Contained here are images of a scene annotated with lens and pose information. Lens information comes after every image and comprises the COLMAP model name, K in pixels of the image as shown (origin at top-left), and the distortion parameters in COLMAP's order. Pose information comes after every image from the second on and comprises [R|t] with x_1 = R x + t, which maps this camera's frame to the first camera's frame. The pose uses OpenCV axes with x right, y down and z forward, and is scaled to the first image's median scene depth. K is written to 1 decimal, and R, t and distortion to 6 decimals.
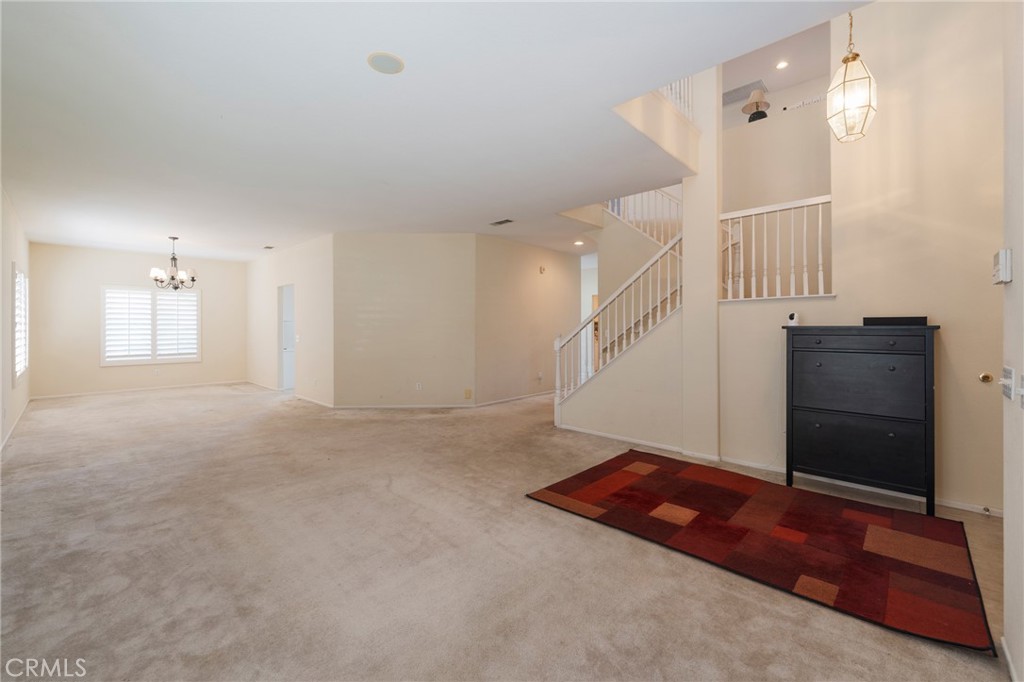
lens RADIAL K [[415.8, 0, 510.9], [0, 415.8, 325.8], [0, 0, 1]] dist [0.000940, -0.001031]
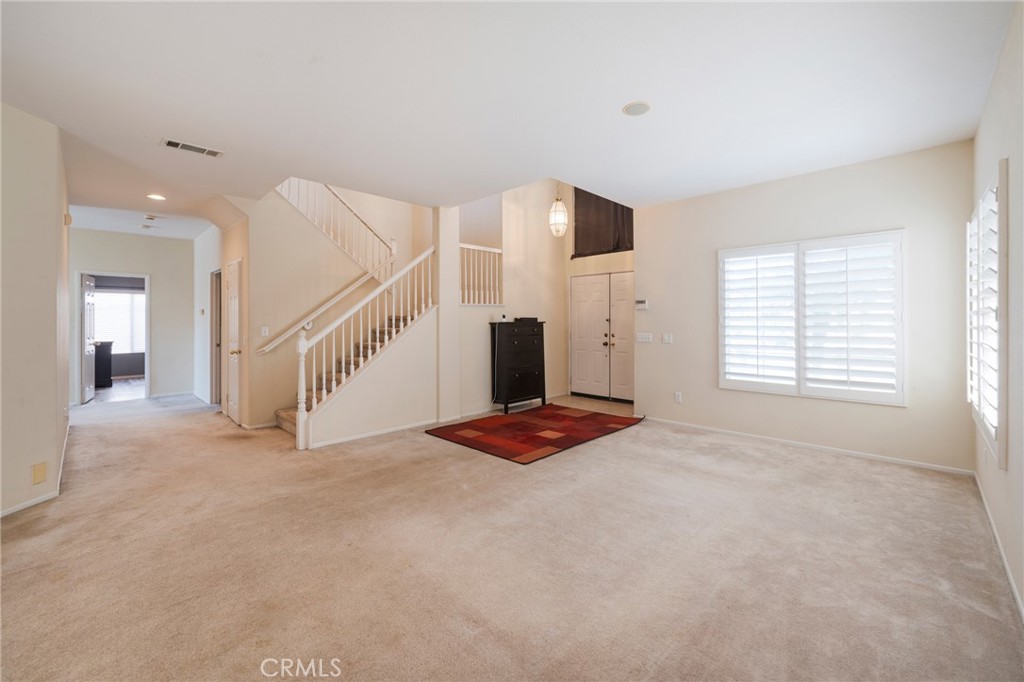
lens RADIAL K [[415.8, 0, 512.9], [0, 415.8, 322.1], [0, 0, 1]] dist [0.000940, -0.001031]
pose [[0.022650, -0.001206, 0.999743, -1.061471], [0.000535, 0.999999, 0.001195, -0.001582], [-0.999743, 0.000507, 0.022650, 0.923146]]
